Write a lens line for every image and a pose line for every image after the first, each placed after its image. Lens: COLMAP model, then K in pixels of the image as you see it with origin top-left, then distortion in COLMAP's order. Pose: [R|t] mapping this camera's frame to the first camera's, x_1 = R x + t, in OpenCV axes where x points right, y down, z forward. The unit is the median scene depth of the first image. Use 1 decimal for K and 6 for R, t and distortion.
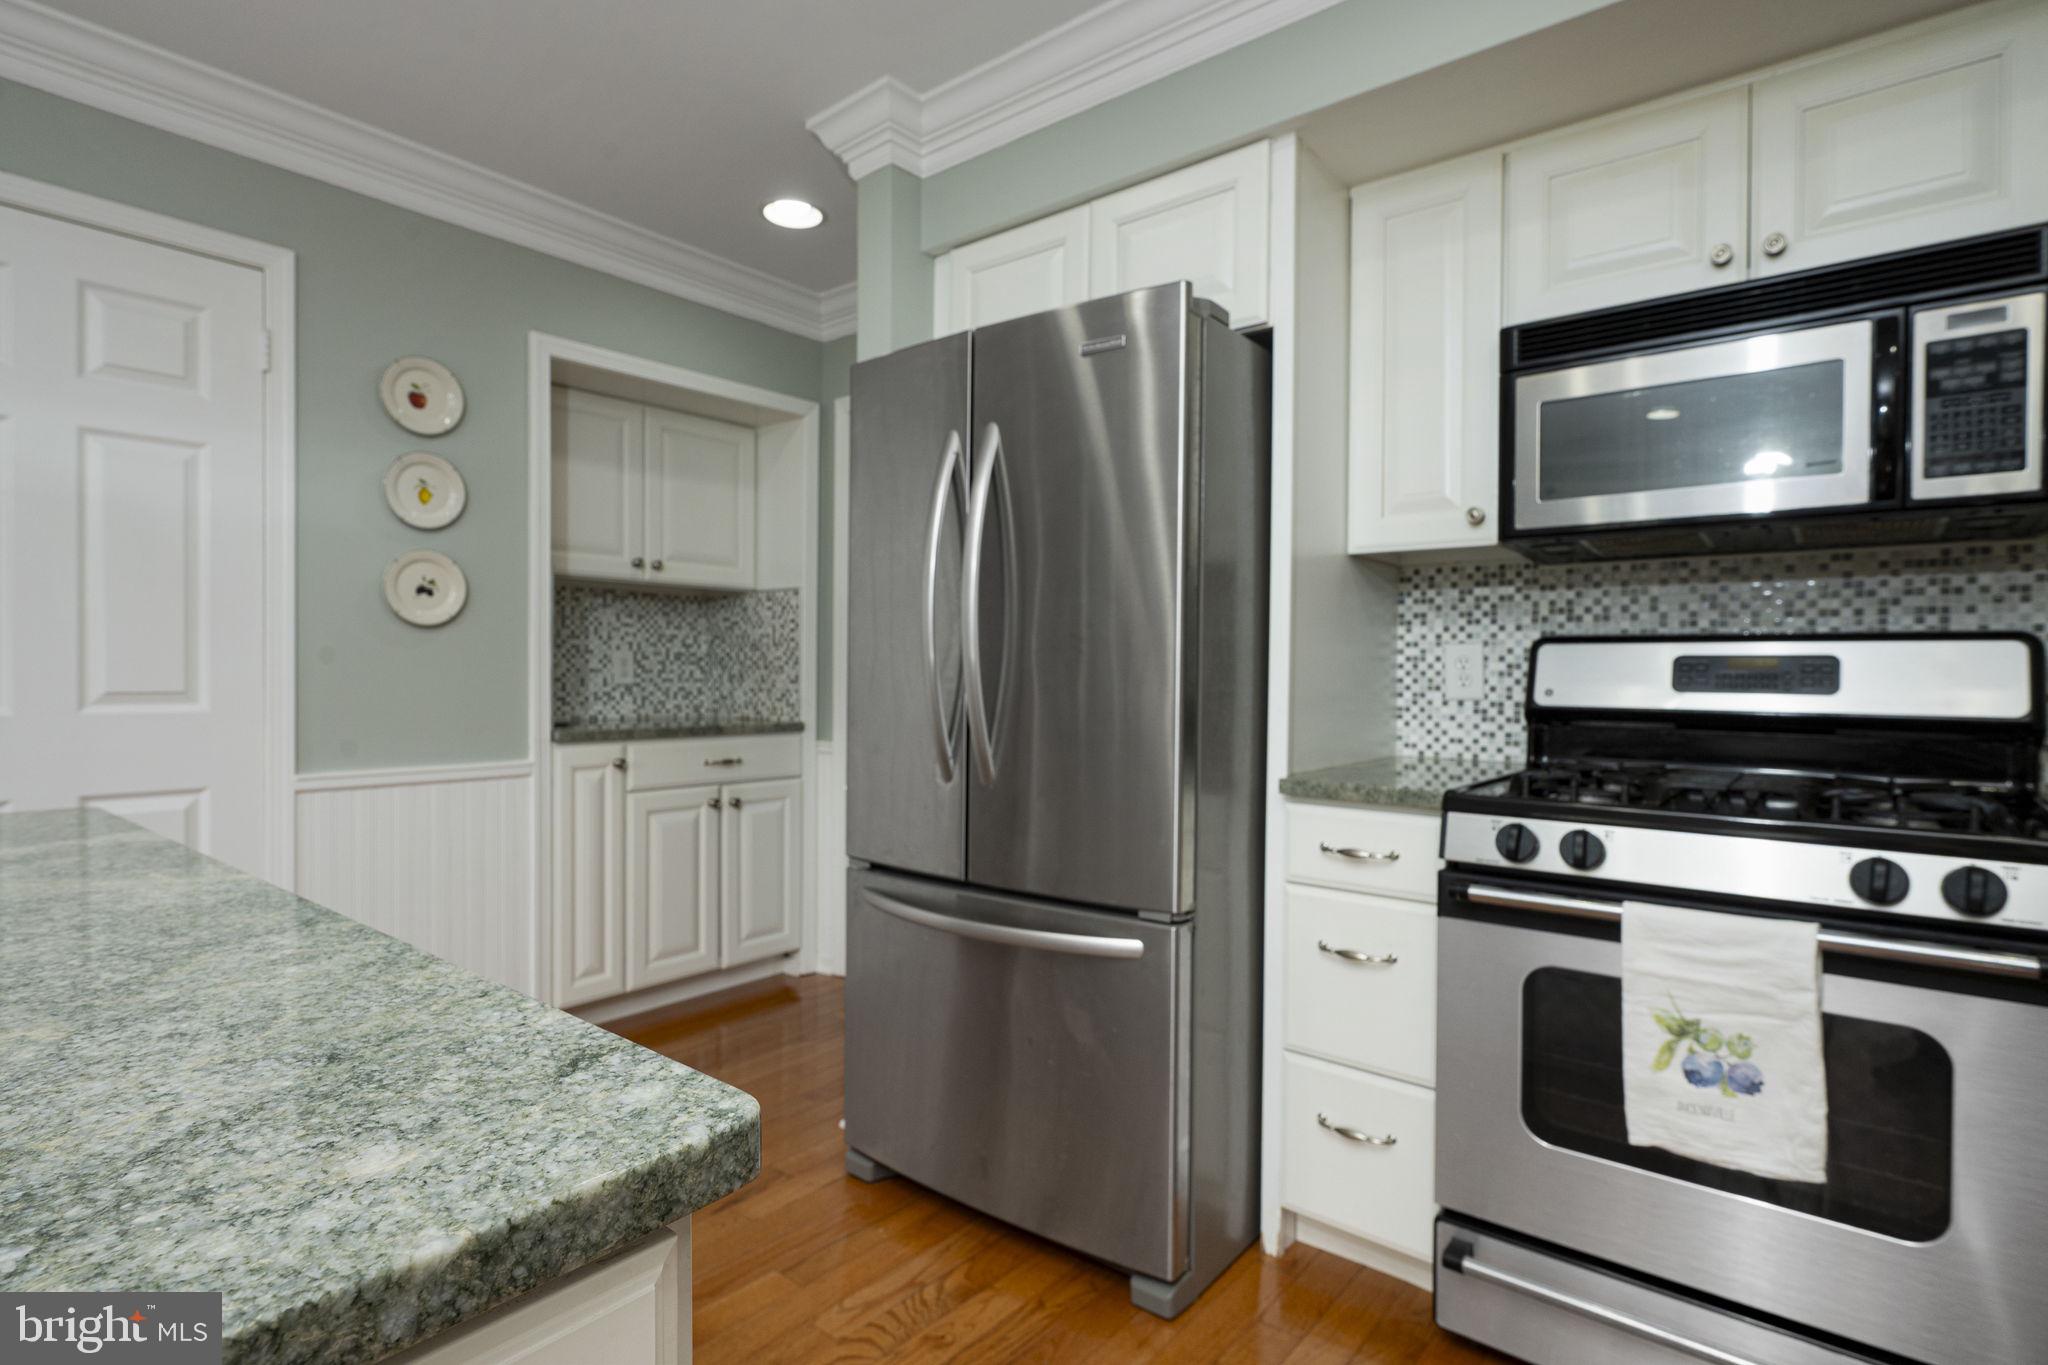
lens RADIAL K [[1022.9, 0, 1025.8], [0, 1022.9, 685.8], [0, 0, 1]] dist [-0.005662, 0.002912]
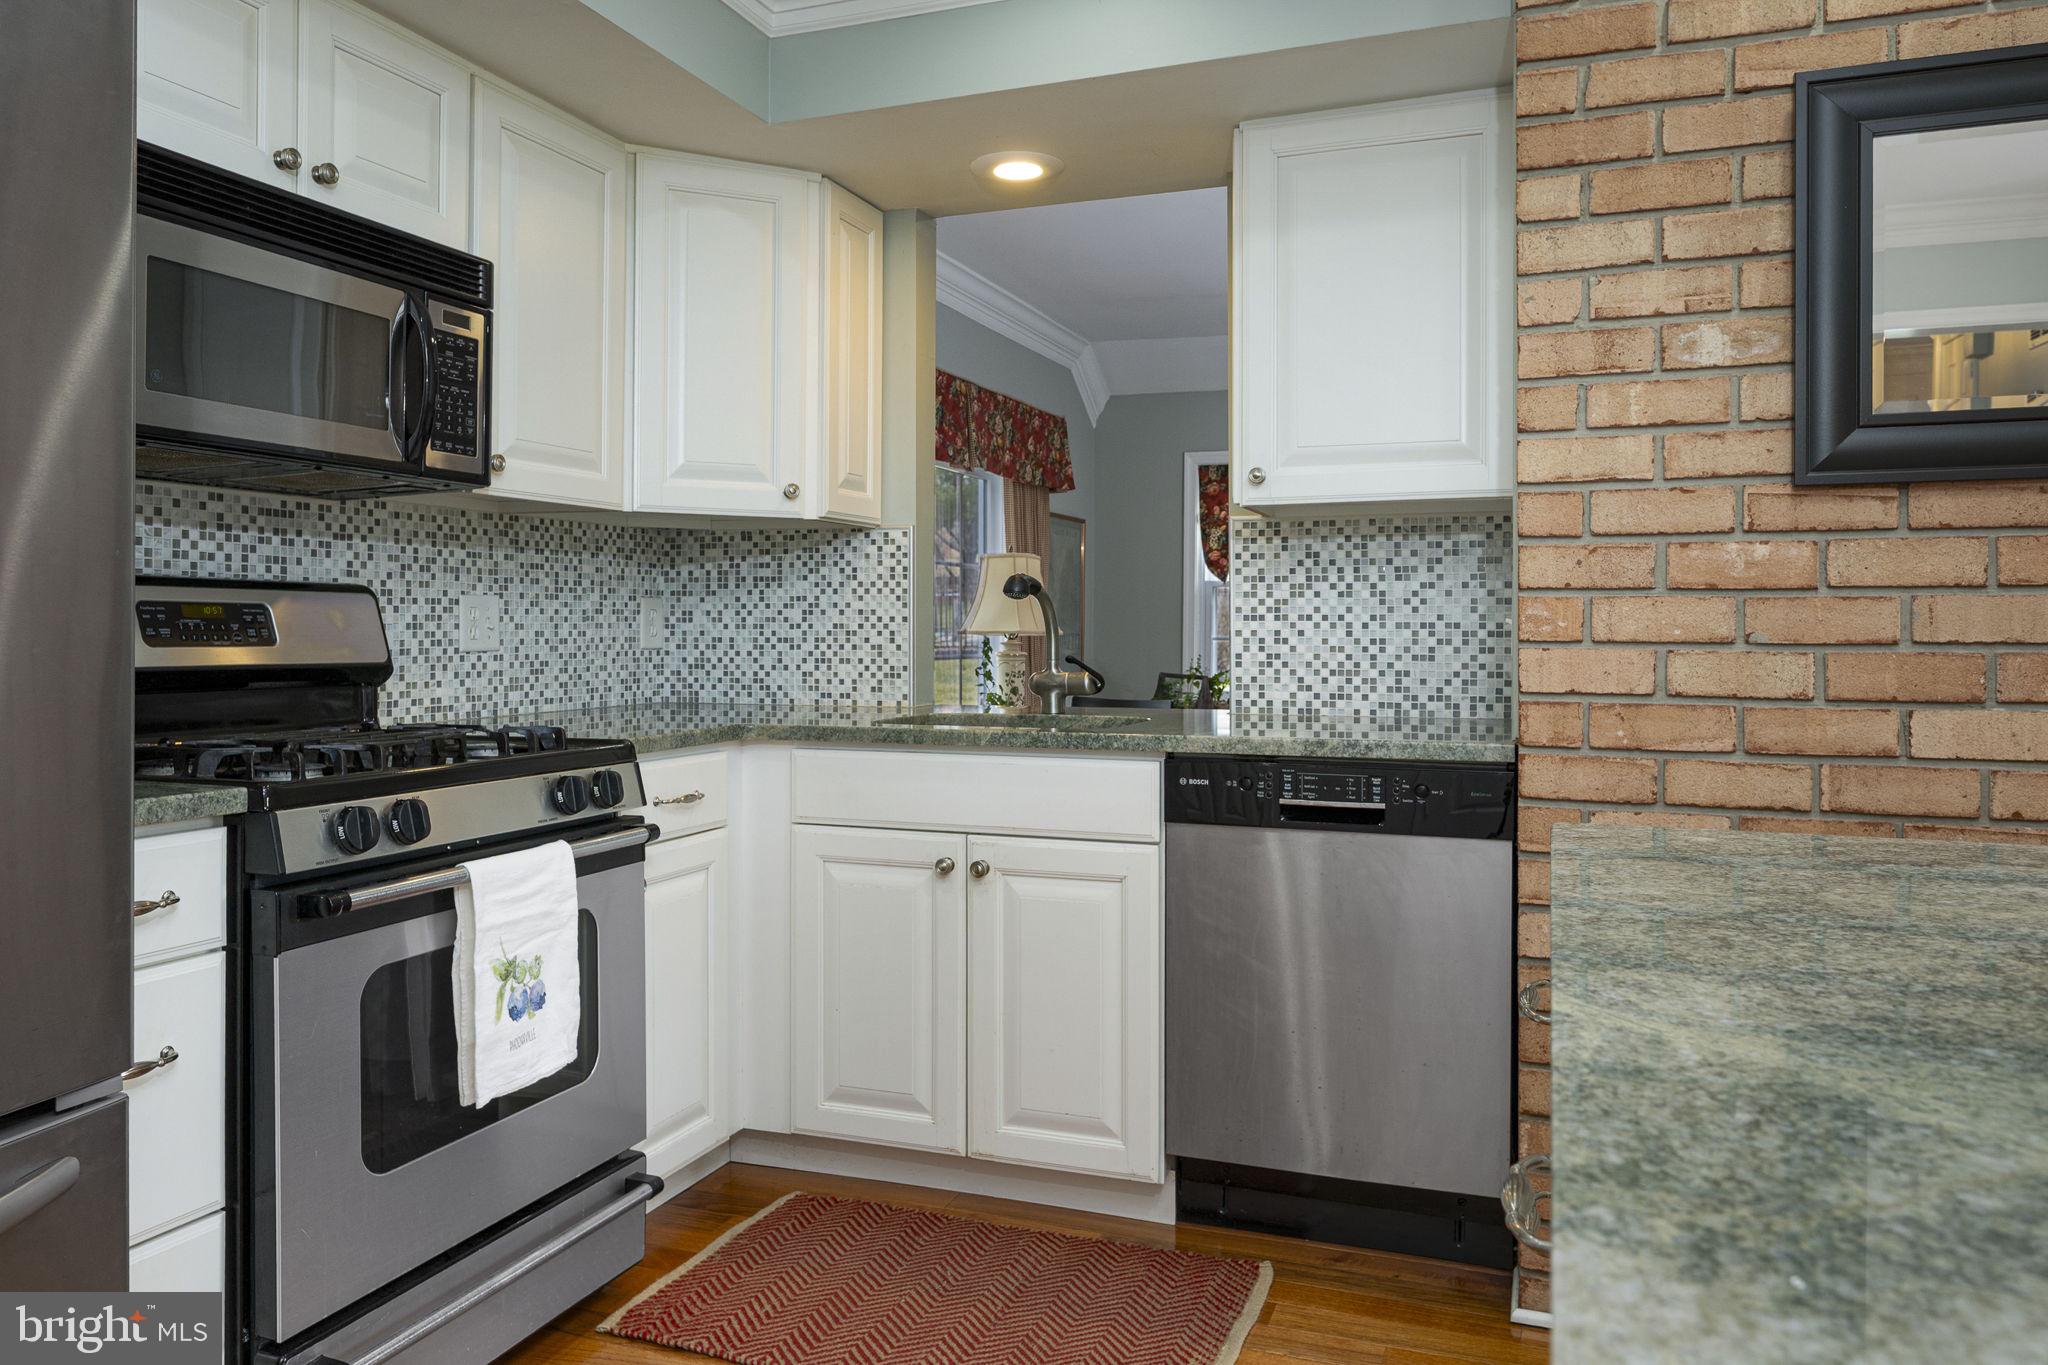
lens RADIAL K [[1432.7, 0, 1027.5], [0, 1432.7, 627.4], [0, 0, 1]] dist [-0.002467, -0.001180]
pose [[-0.316897, -0.007350, 0.948431, -0.695160], [0.007225, 0.999922, 0.010163, -0.016358], [-0.948432, 0.010073, -0.316819, 0.749150]]
